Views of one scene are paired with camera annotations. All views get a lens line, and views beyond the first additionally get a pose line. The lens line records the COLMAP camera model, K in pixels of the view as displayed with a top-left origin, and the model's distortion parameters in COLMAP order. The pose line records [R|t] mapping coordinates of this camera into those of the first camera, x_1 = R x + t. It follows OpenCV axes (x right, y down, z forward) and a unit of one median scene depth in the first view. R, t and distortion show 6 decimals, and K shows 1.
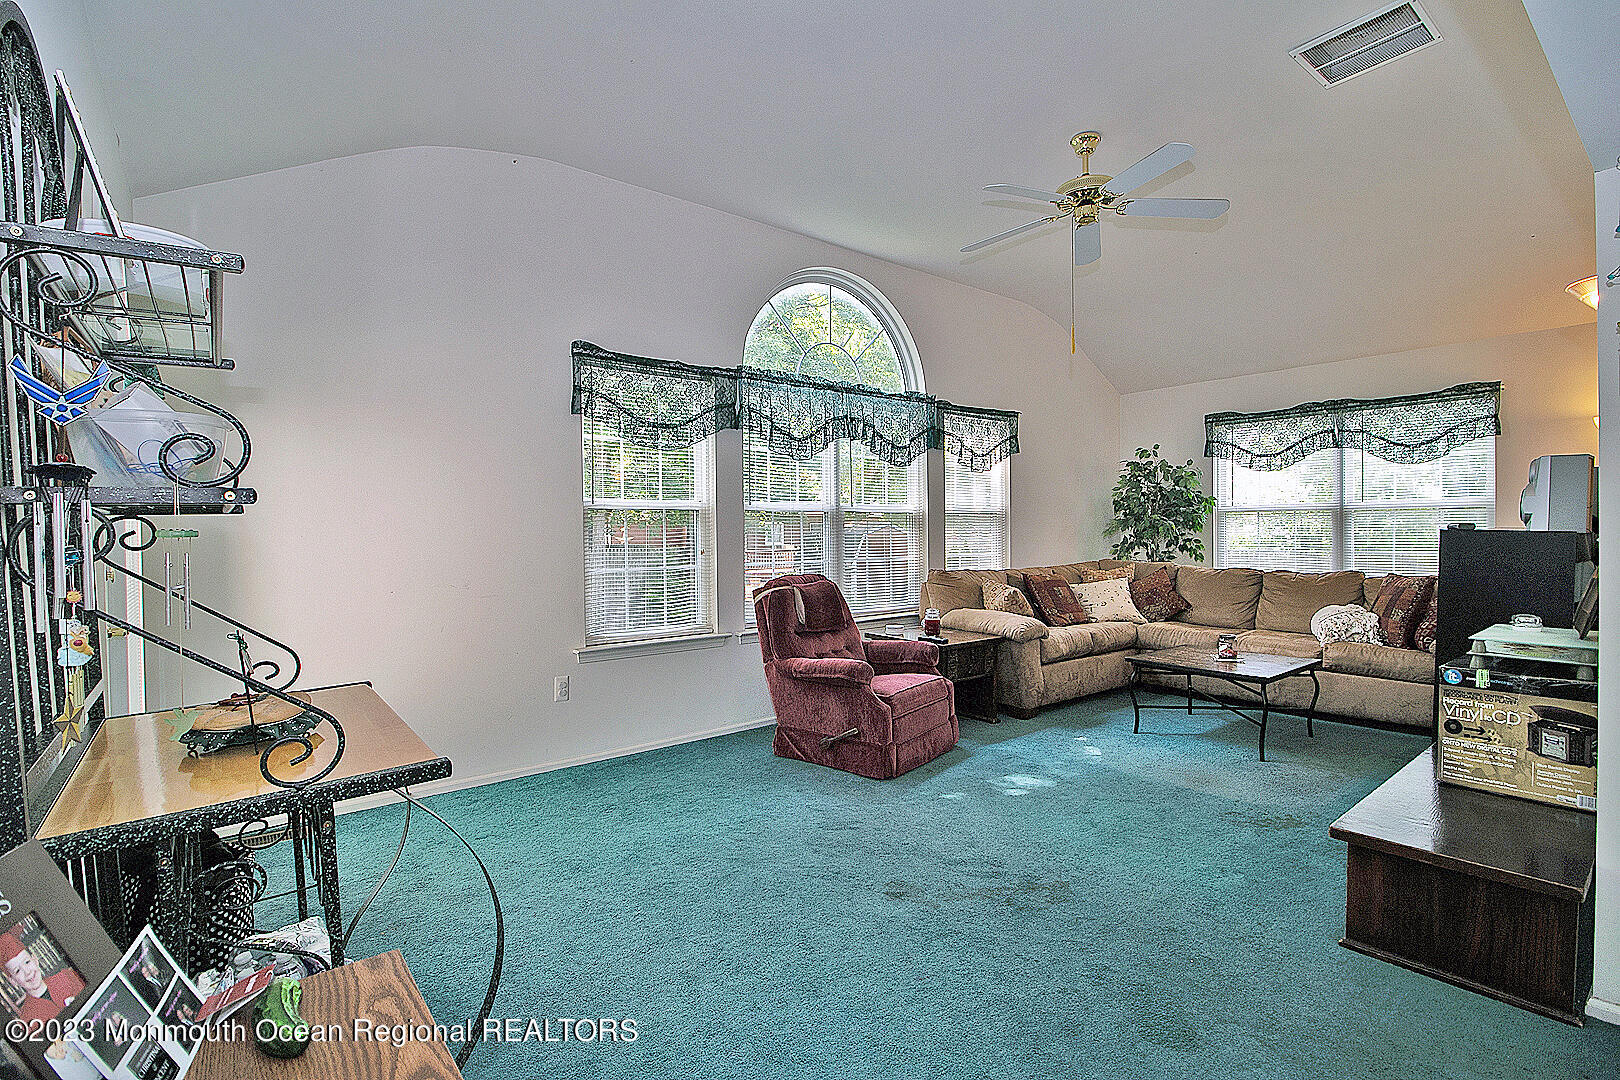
lens RADIAL K [[756.0, 0, 805.3], [0, 756.0, 543.9], [0, 0, 1]] dist [-0.014620, -0.004291]
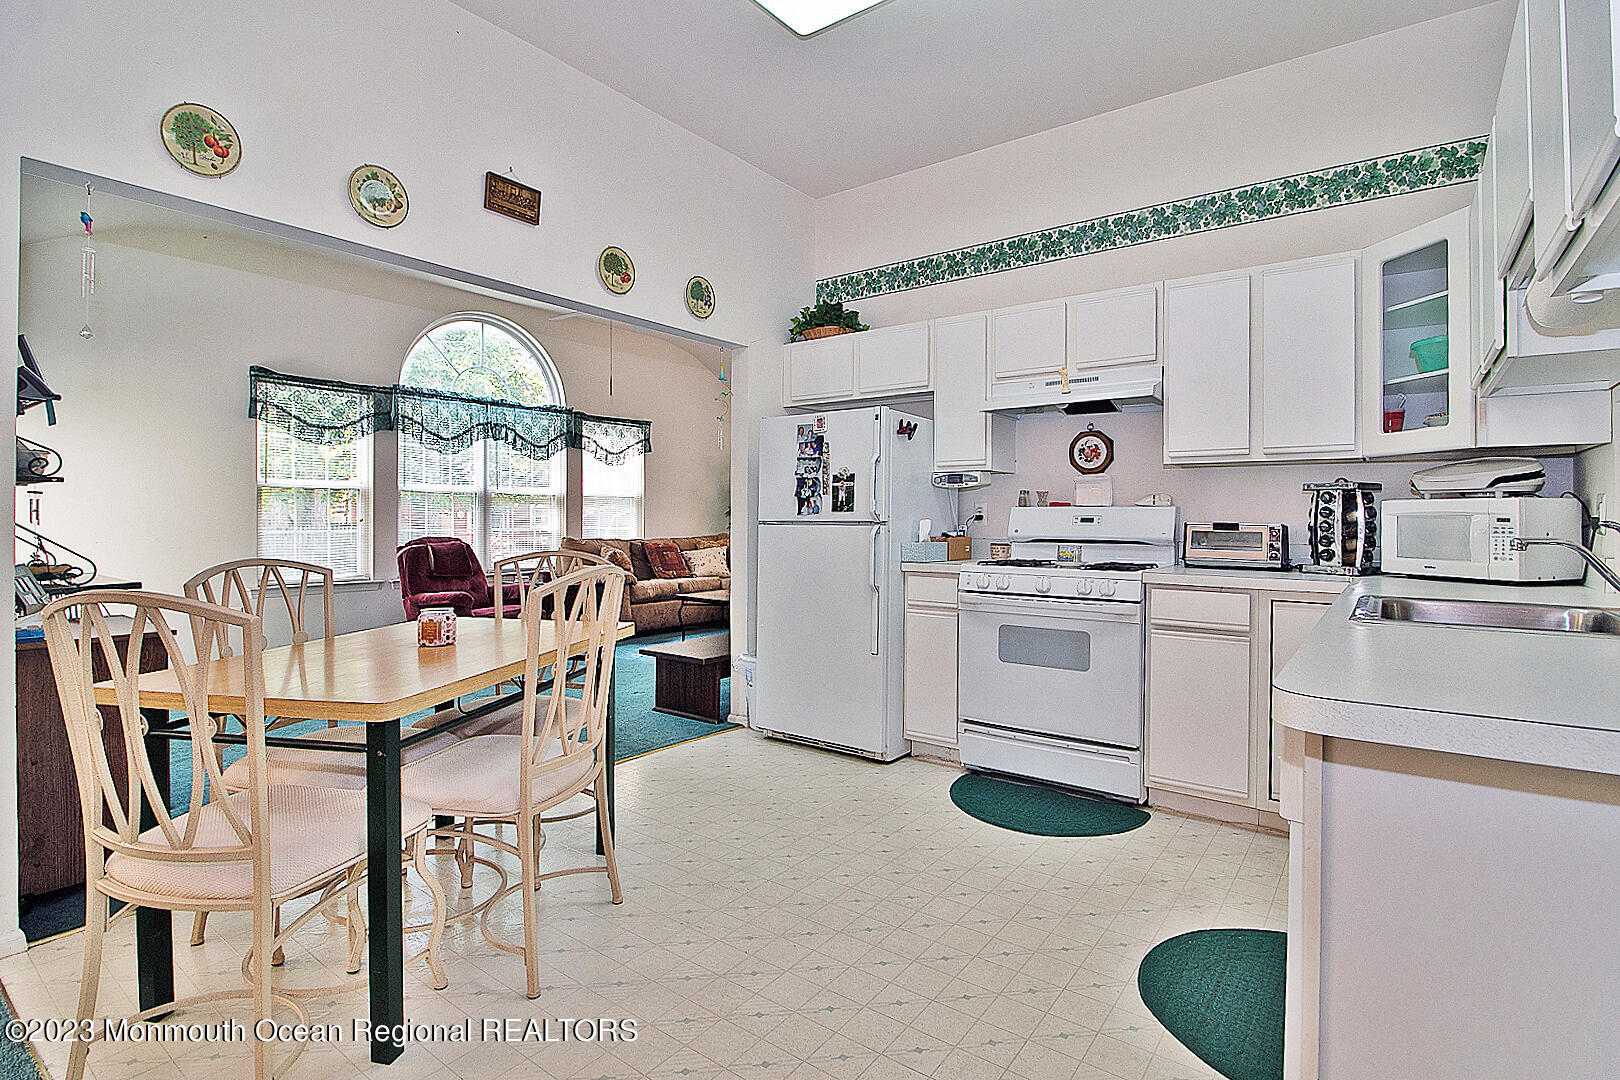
lens RADIAL K [[756.0, 0, 788.1], [0, 756.0, 520.0], [0, 0, 1]] dist [-0.014620, -0.004291]
pose [[0.964572, 0.012700, 0.263513, 0.240464], [-0.009507, 0.999865, -0.013389, 0.020588], [-0.263648, 0.010409, 0.964563, -0.492418]]
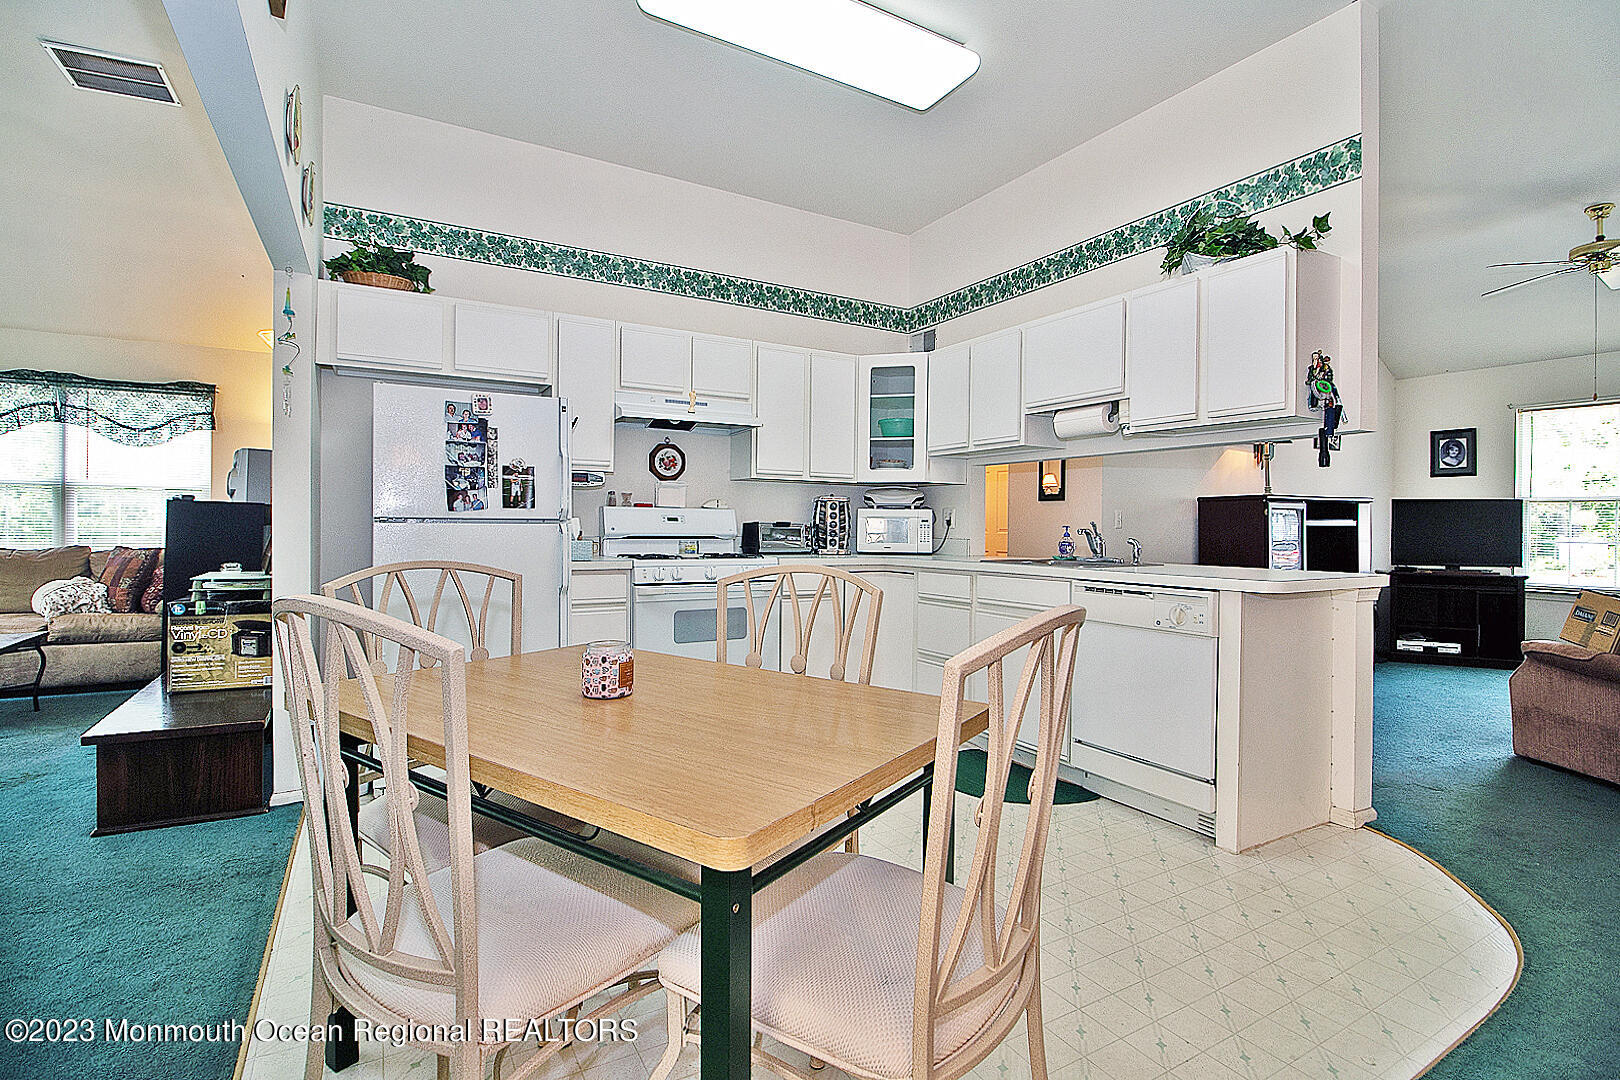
lens RADIAL K [[756.0, 0, 804.2], [0, 756.0, 532.9], [0, 0, 1]] dist [-0.014620, -0.004291]
pose [[0.153048, 0.000221, 0.988219, -0.127551], [0.001560, 0.999999, -0.000465, 0.024453], [-0.988218, 0.001613, 0.153047, -0.141552]]
